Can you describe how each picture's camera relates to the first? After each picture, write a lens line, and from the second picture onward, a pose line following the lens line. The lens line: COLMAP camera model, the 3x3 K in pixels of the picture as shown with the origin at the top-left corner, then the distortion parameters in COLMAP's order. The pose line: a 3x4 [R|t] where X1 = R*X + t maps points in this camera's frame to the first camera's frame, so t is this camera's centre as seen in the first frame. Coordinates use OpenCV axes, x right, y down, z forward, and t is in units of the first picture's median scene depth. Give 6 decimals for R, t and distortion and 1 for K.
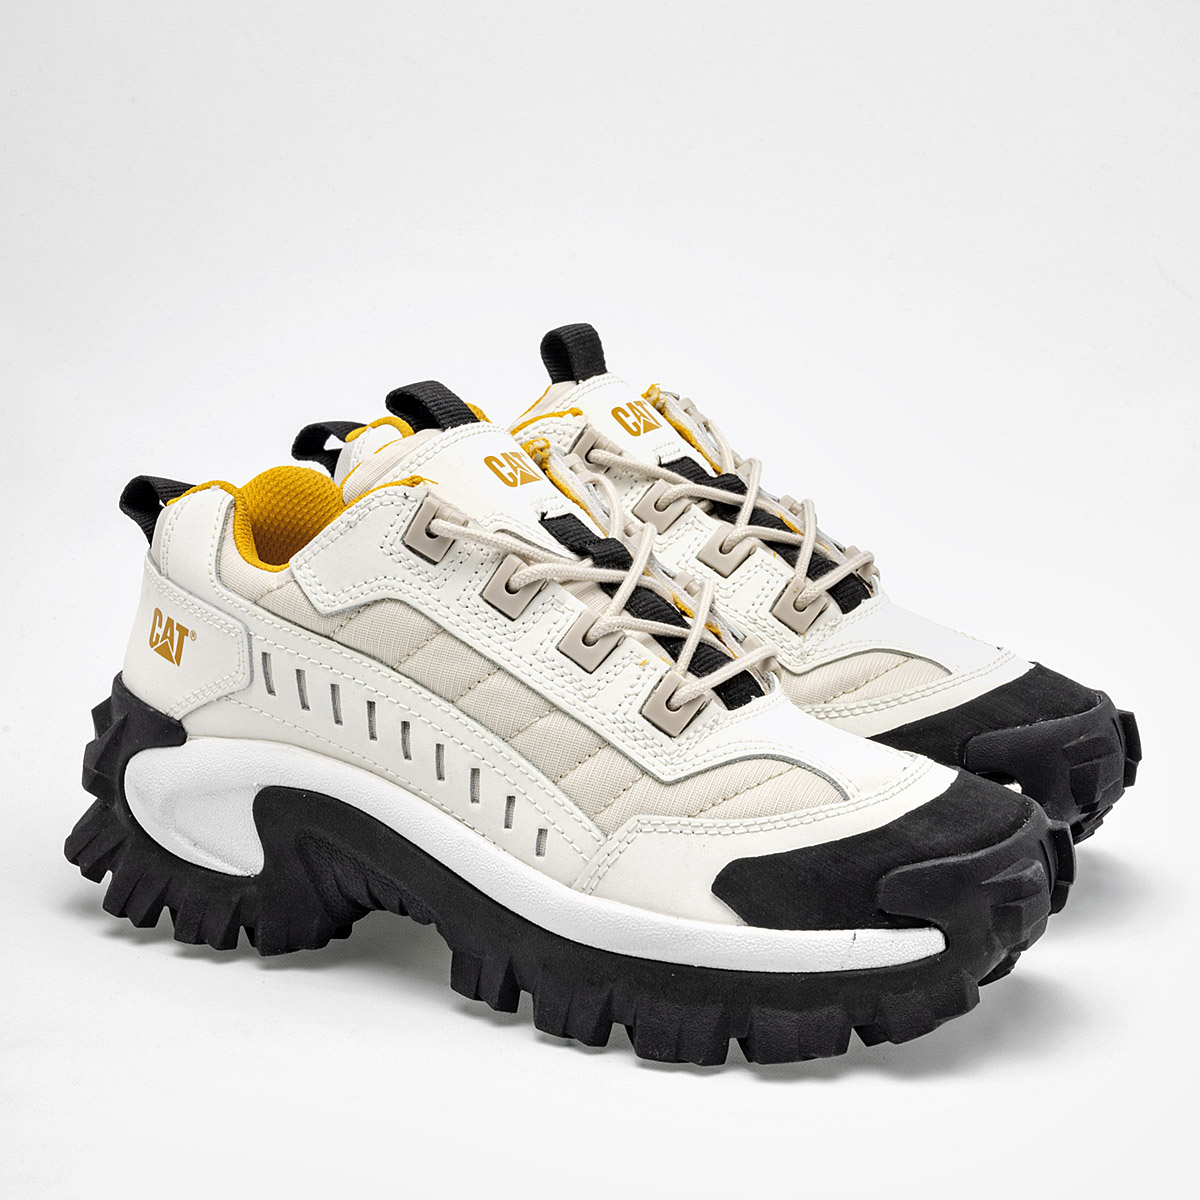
lens RADIAL K [[2714.3, 0, 603.7], [0, 2714.3, 597.6], [0, 0, 1]] dist [0.010849, 0.000000]
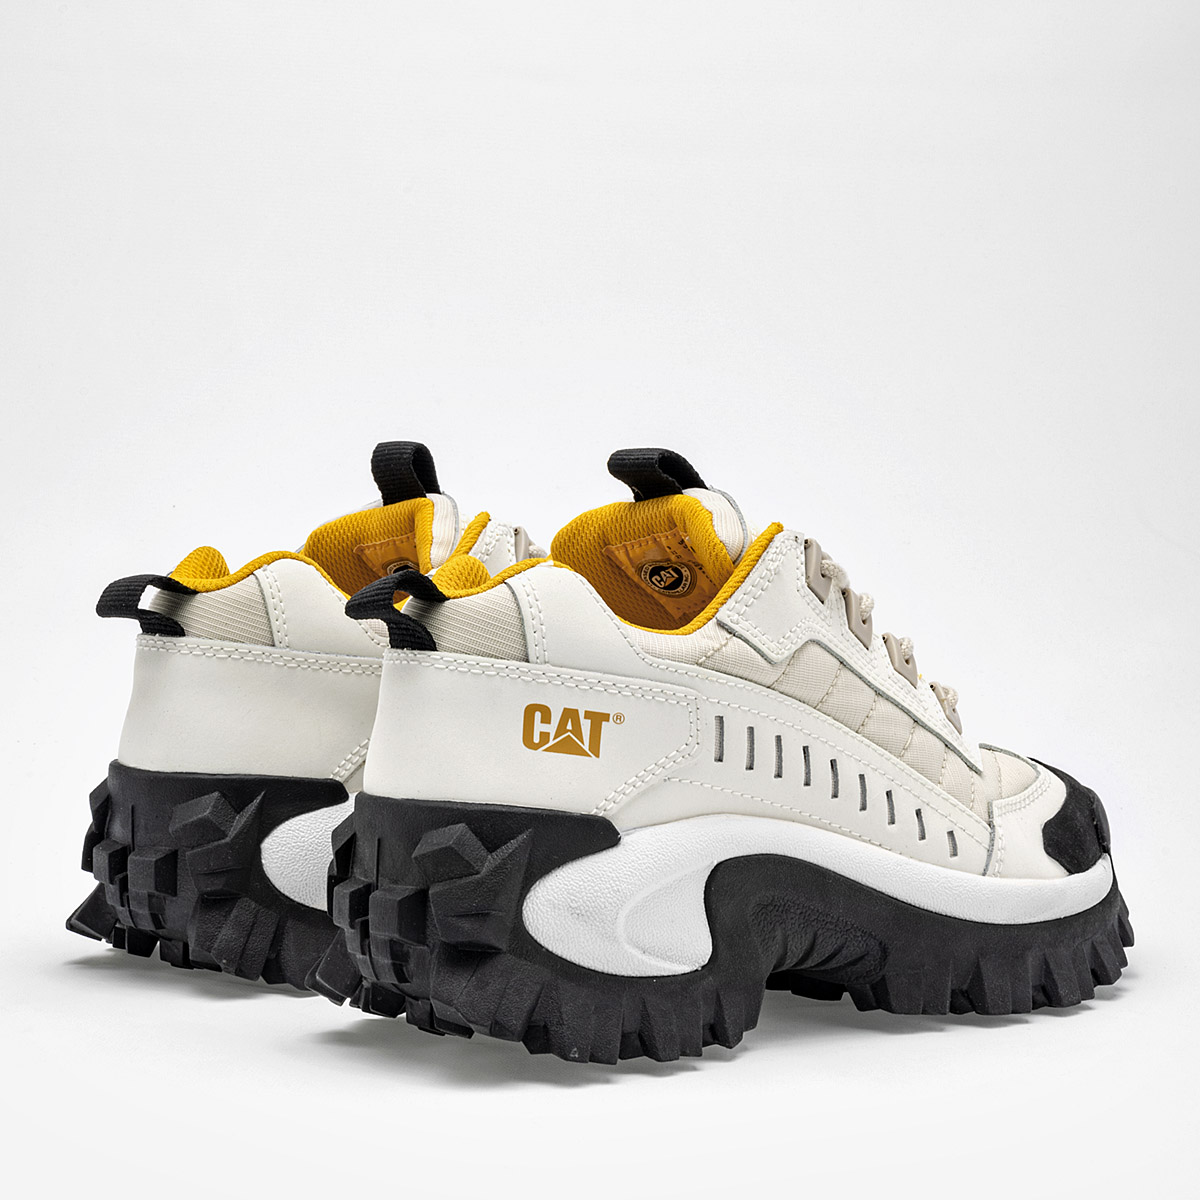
lens RADIAL K [[2469.7, 0, 583.7], [0, 2469.7, 542.6], [0, 0, 1]] dist [-0.000560, 0.000000]
pose [[0.369636, -0.021738, 0.928922, -0.963713], [0.183790, 0.981685, -0.050161, -0.004563], [-0.910819, 0.189268, 0.366861, 0.736345]]
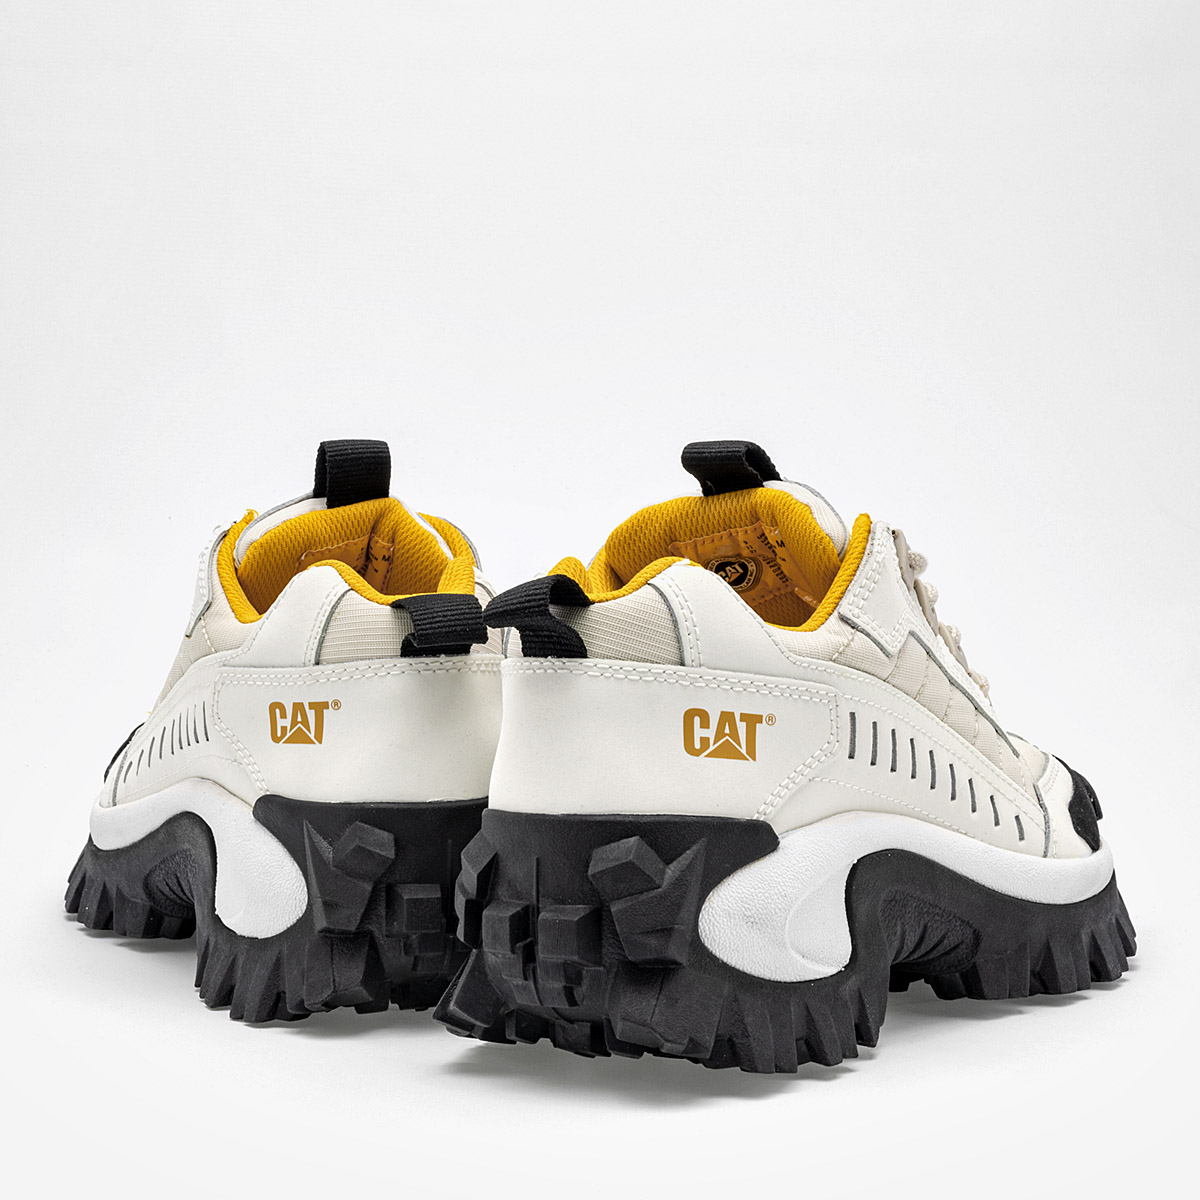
lens RADIAL K [[2469.7, 0, 620.9], [0, 2469.7, 603.4], [0, 0, 1]] dist [-0.000560, 0.000000]
pose [[0.127559, -0.058281, 0.990117, -0.994098], [0.217663, 0.975582, 0.029384, -0.059502], [-0.967653, 0.211764, 0.137129, 0.979003]]
